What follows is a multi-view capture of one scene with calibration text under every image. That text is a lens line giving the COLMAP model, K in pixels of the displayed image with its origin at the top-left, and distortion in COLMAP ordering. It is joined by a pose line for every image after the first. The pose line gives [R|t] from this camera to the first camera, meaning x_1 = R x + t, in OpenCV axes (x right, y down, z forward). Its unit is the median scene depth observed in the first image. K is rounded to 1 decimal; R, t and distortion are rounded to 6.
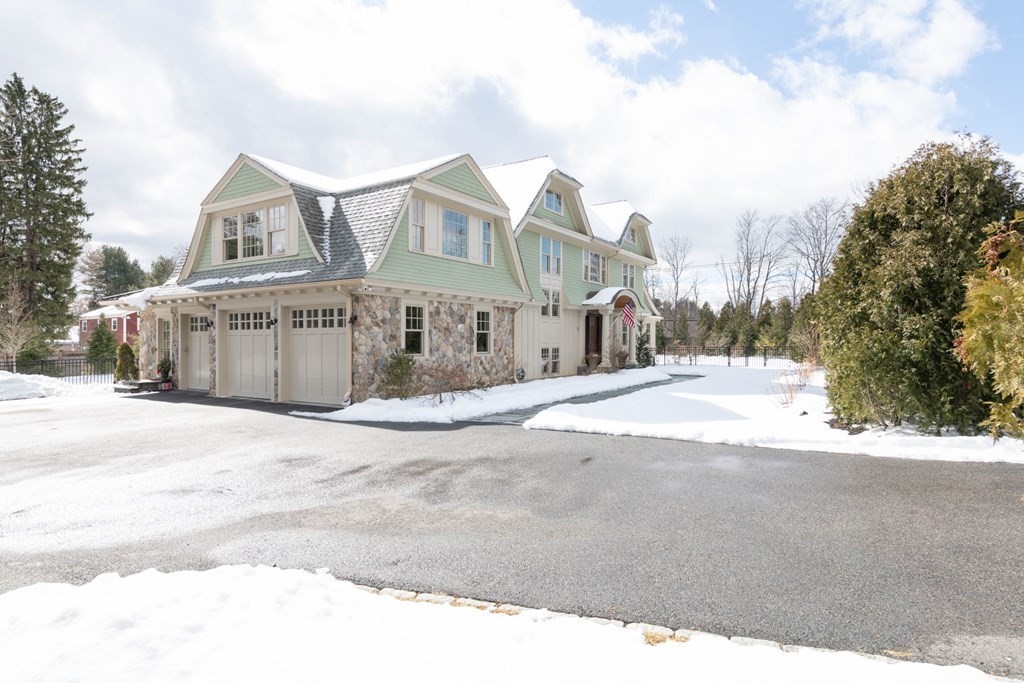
lens RADIAL K [[579.8, 0, 511.4], [0, 579.8, 343.0], [0, 0, 1]] dist [-0.001543, 0.000074]
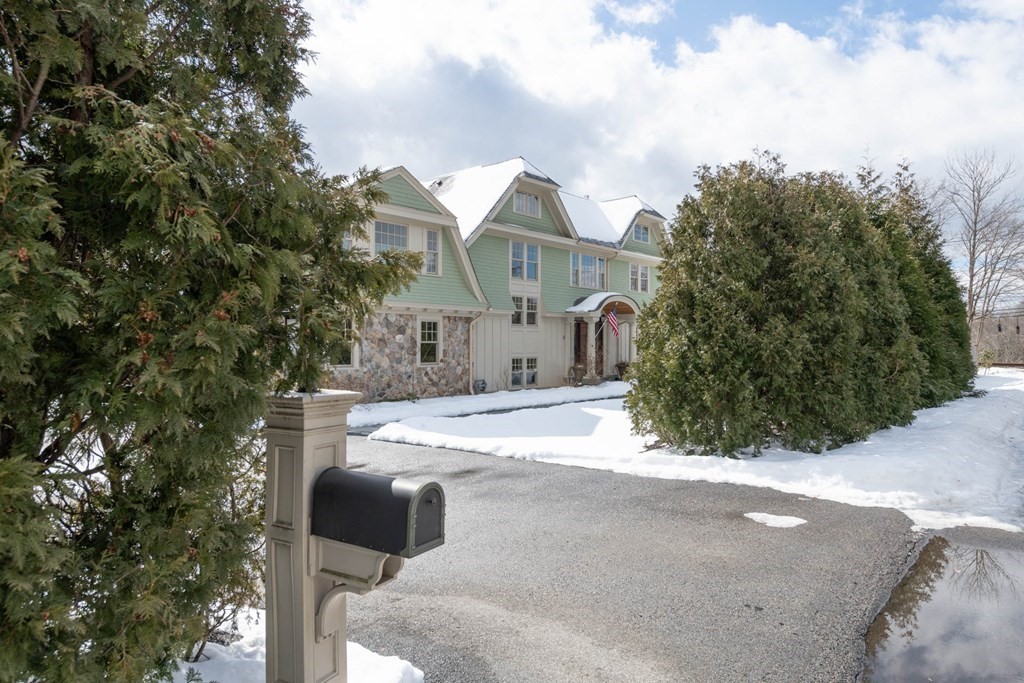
lens RADIAL K [[656.6, 0, 511.6], [0, 656.6, 340.5], [0, 0, 1]] dist [-0.001398, -0.000019]
pose [[0.988323, 0.002382, -0.152356, 0.263058], [-0.003789, 0.999953, -0.008944, -0.012960], [0.152328, 0.009417, 0.988285, -0.084522]]
